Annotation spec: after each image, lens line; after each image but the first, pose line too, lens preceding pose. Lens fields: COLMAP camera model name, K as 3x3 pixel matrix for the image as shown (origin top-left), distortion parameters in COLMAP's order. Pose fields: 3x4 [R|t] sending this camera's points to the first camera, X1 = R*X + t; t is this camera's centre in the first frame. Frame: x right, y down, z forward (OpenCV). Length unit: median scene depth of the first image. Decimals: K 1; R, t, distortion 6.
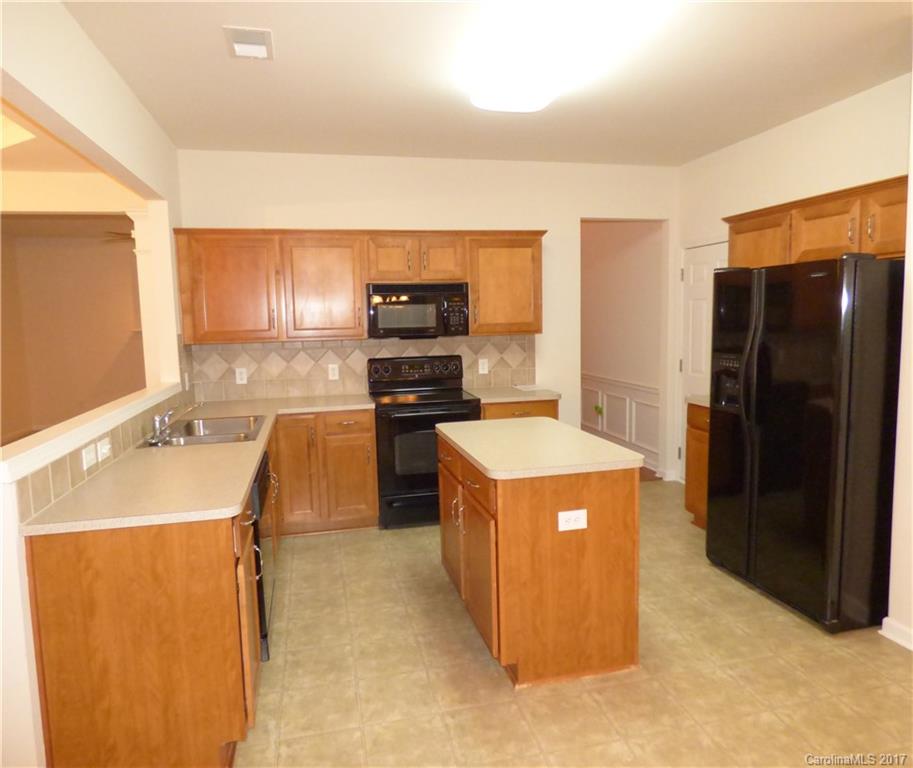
lens RADIAL K [[615.8, 0, 455.7], [0, 615.8, 383.7], [0, 0, 1]] dist [-0.010906, -0.002929]
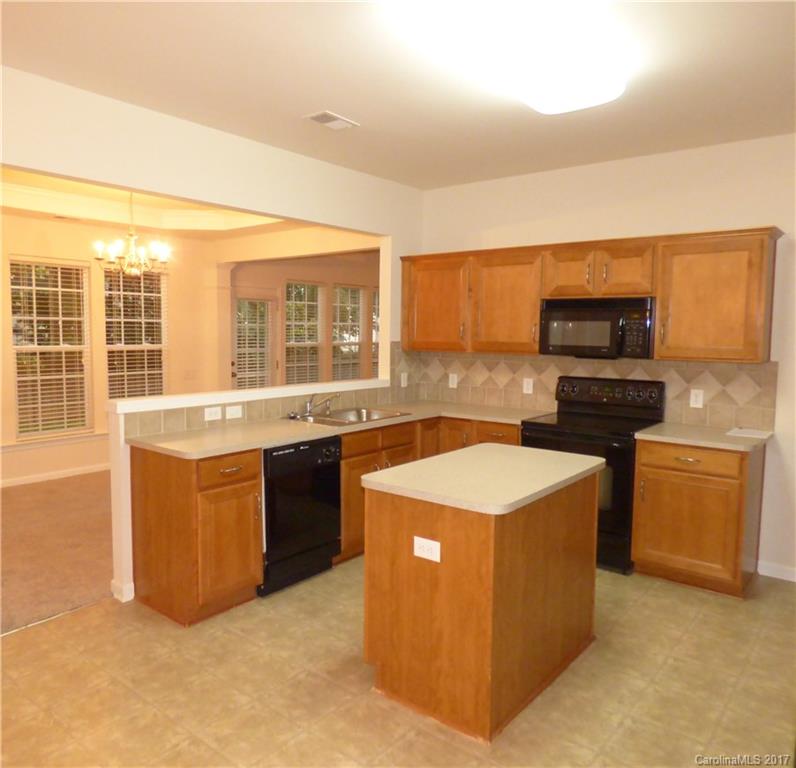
lens RADIAL K [[649.9, 0, 396.1], [0, 649.9, 386.1], [0, 0, 1]] dist [-0.030676, 0.009805]
pose [[0.591718, 0.097821, -0.800188, 0.559386], [-0.110003, 0.993124, 0.040063, -0.039946], [0.798605, 0.064317, 0.598410, 0.197325]]
